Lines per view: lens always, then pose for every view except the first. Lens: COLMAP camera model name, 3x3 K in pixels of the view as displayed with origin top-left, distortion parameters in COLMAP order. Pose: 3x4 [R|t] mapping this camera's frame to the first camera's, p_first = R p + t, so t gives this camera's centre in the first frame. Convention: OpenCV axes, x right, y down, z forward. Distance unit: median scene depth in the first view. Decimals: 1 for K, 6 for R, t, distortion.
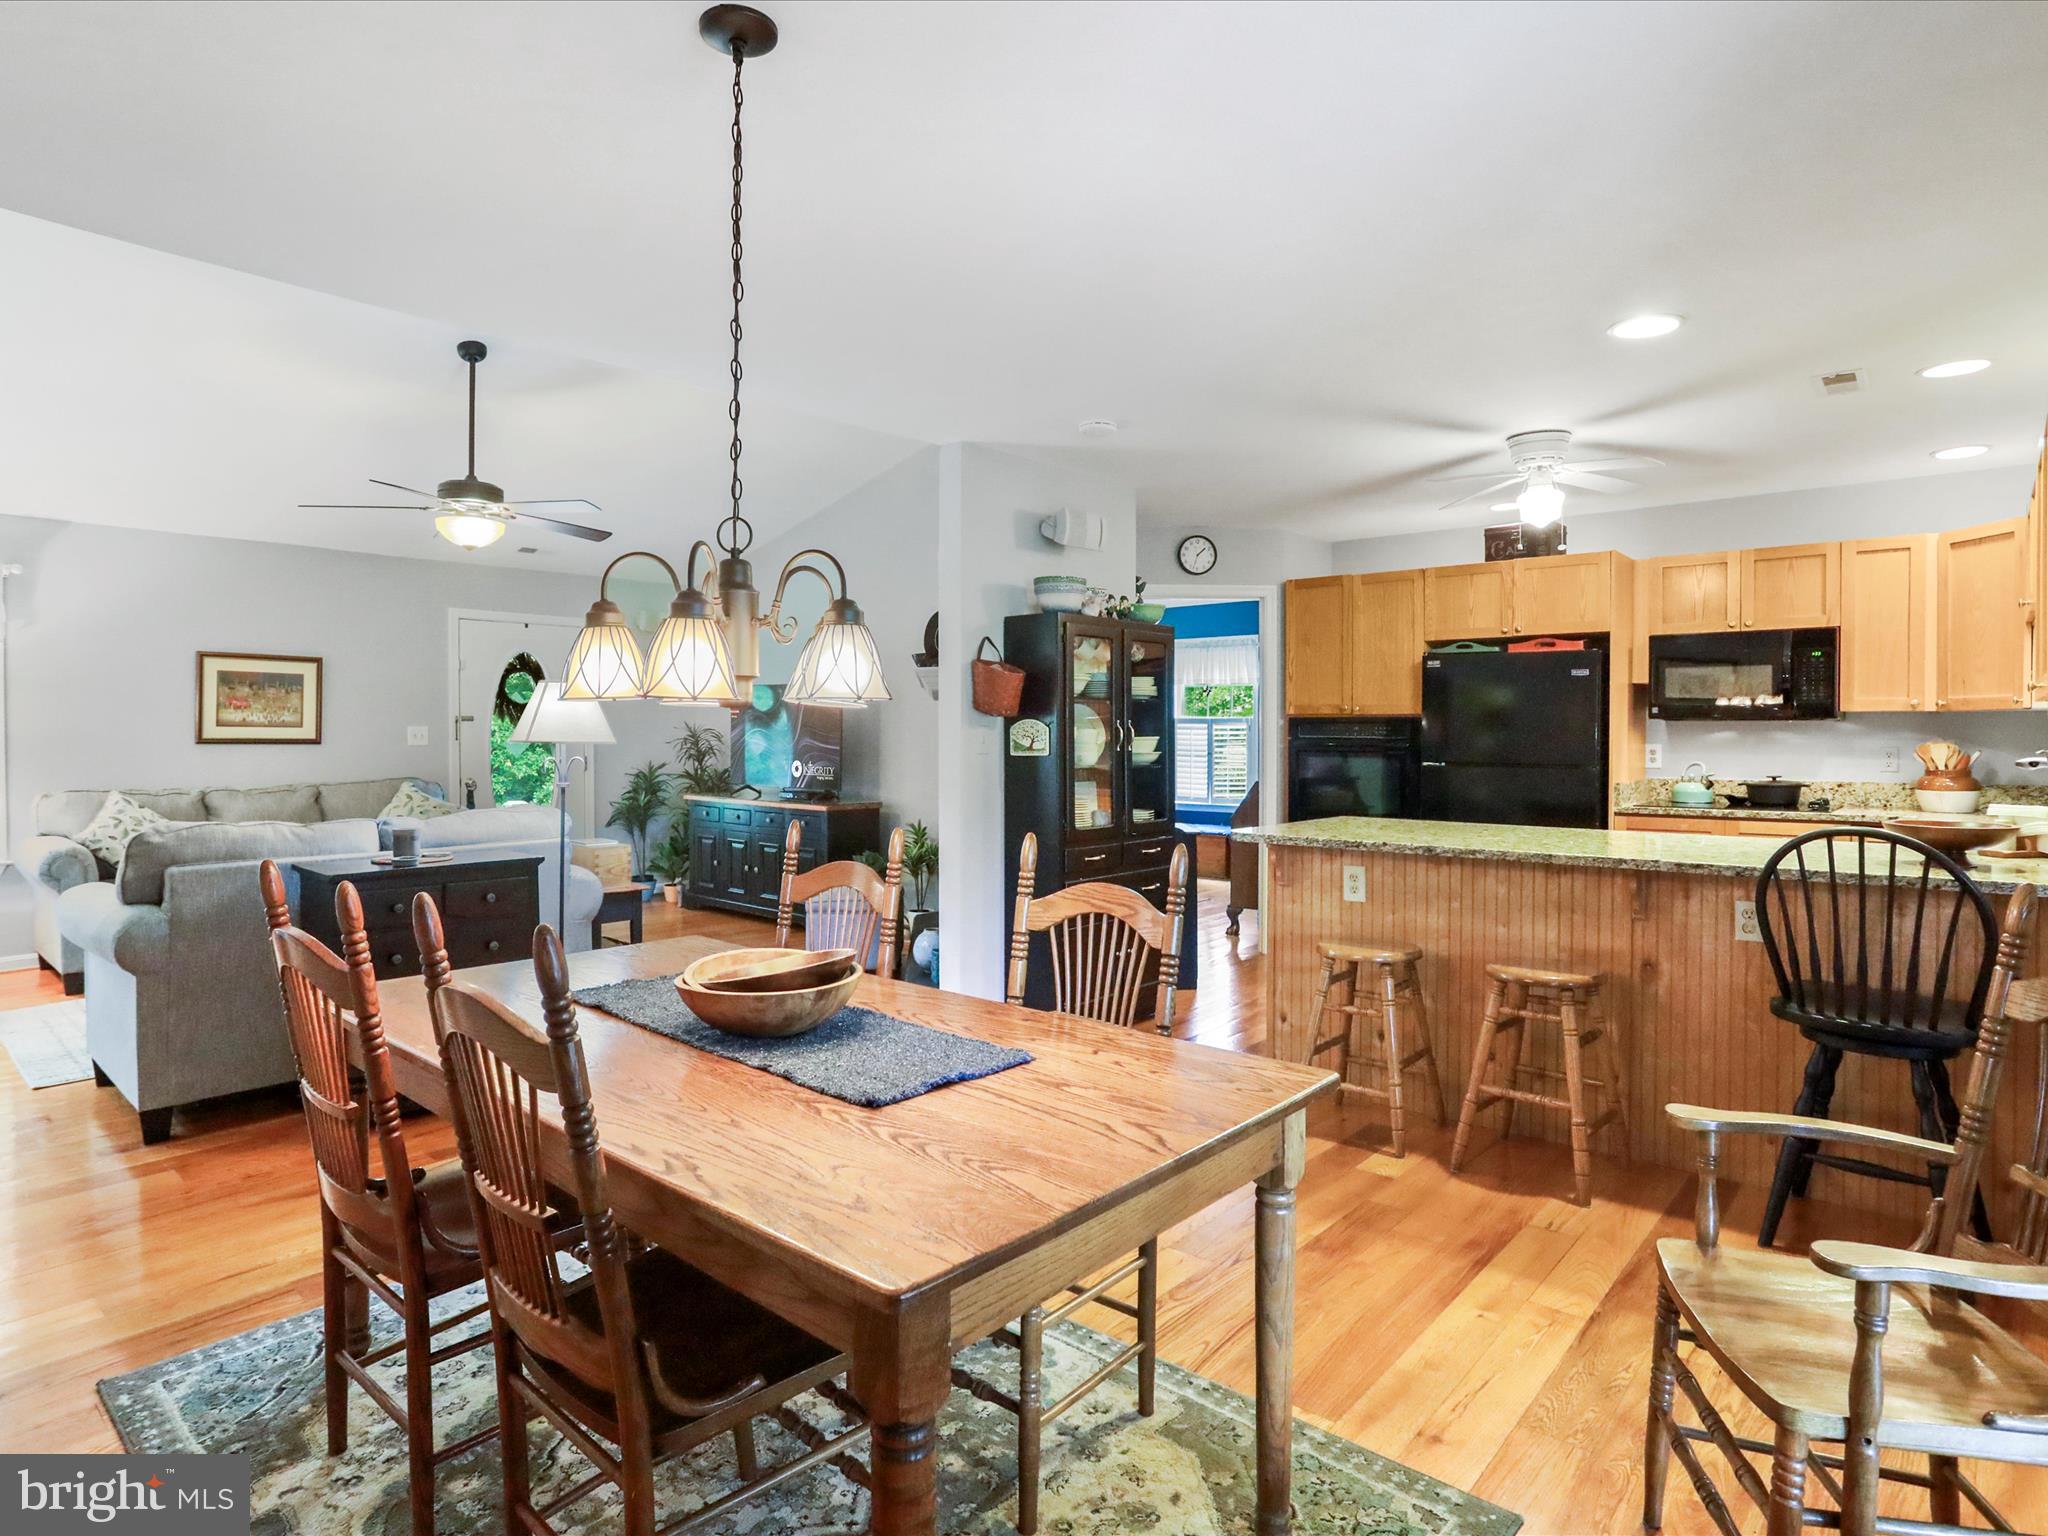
lens RADIAL K [[1140.6, 0, 1016.7], [0, 1140.6, 753.8], [0, 0, 1]] dist [-0.050103, 0.022128]
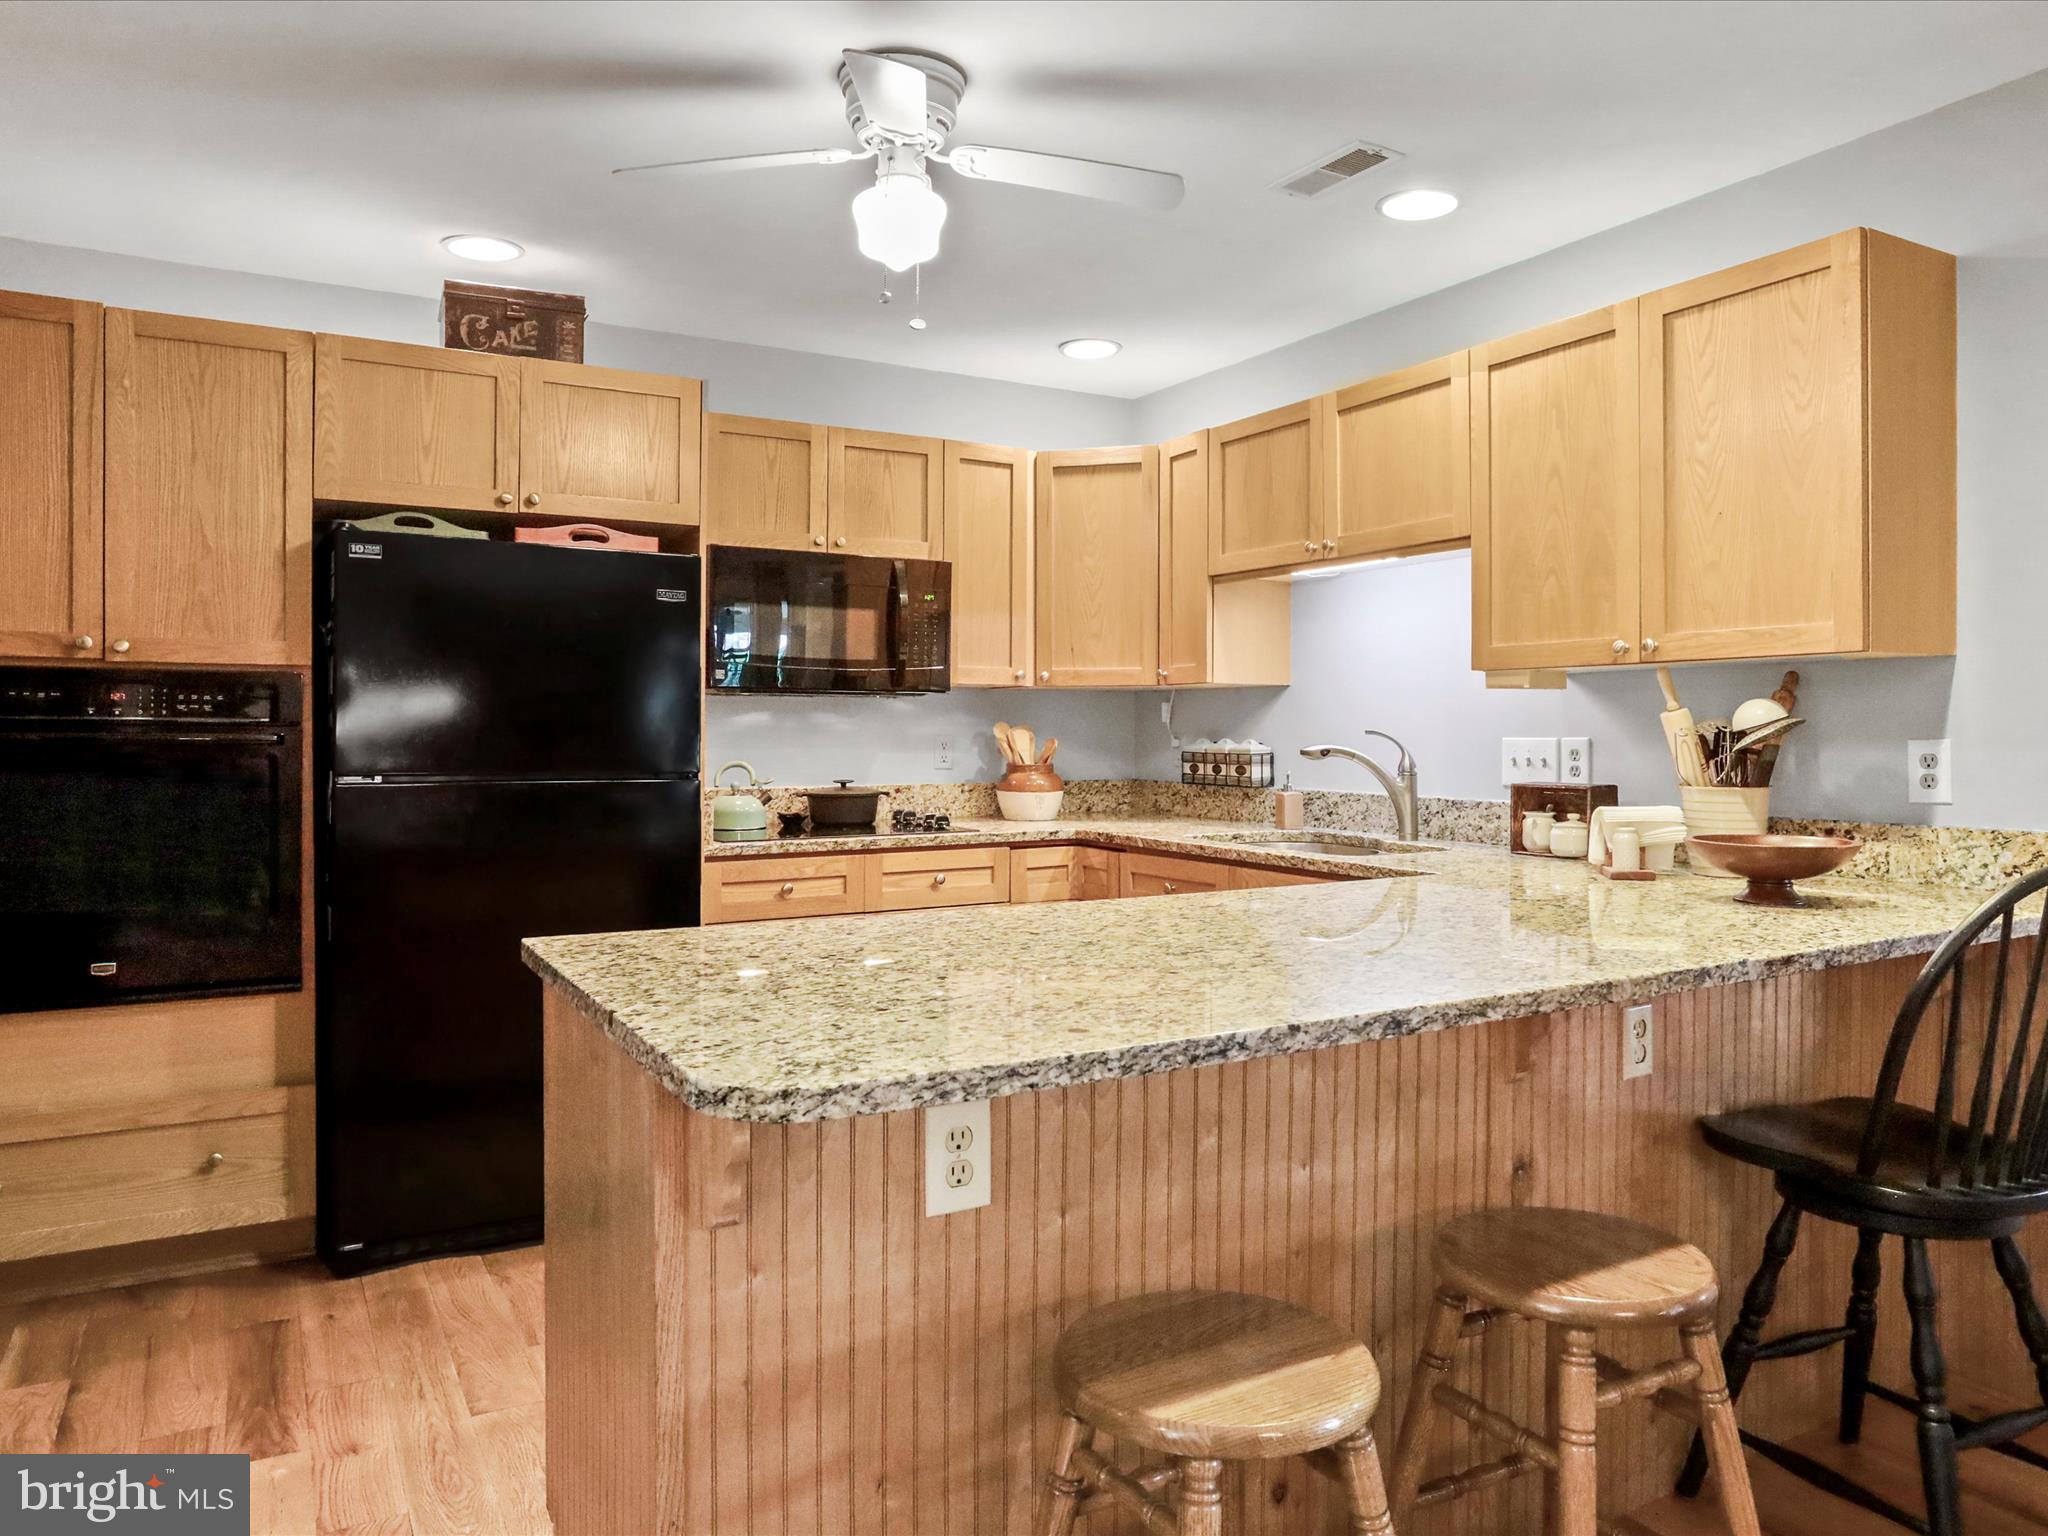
lens RADIAL K [[1366.9, 0, 1029.1], [0, 1366.9, 737.0], [0, 0, 1]] dist [-0.032585, 0.008077]
pose [[0.332072, -0.004638, 0.943242, -0.048036], [0.017014, 0.999855, -0.001074, -0.003155], [-0.943100, 0.016405, 0.332103, 0.675042]]
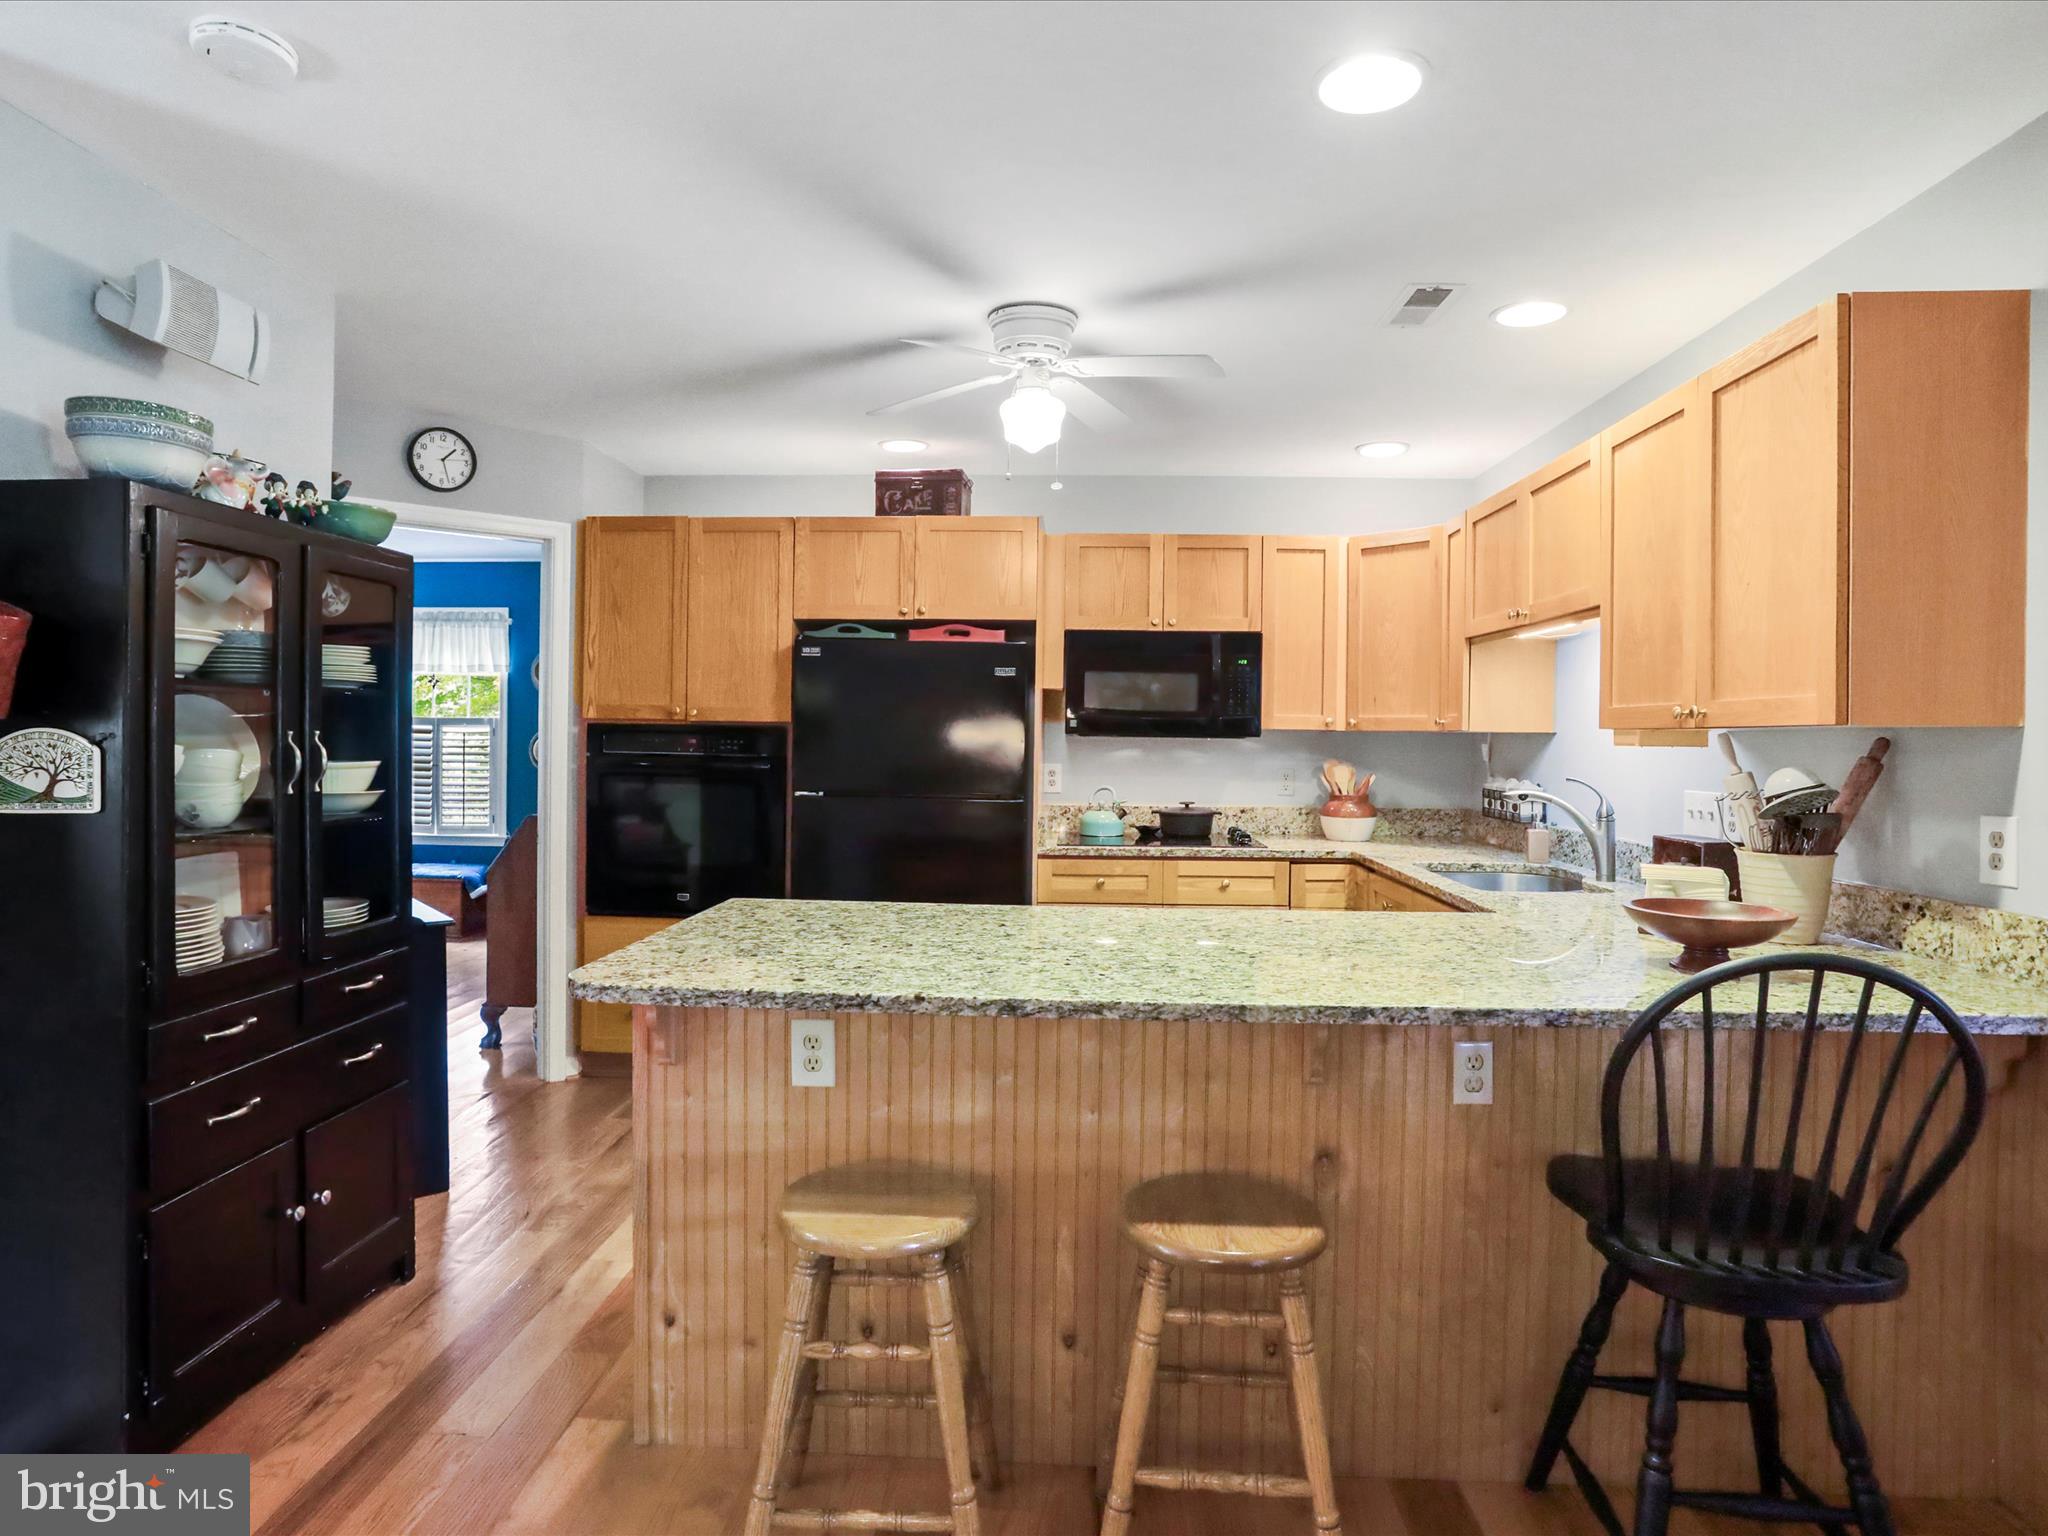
lens RADIAL K [[1140.6, 0, 1015.2], [0, 1140.6, 747.8], [0, 0, 1]] dist [-0.050103, 0.022128]
pose [[0.789419, 0.003522, 0.613844, 0.038593], [-0.001138, 0.999990, -0.004274, -0.019520], [-0.613854, 0.002675, 0.789415, 0.419016]]
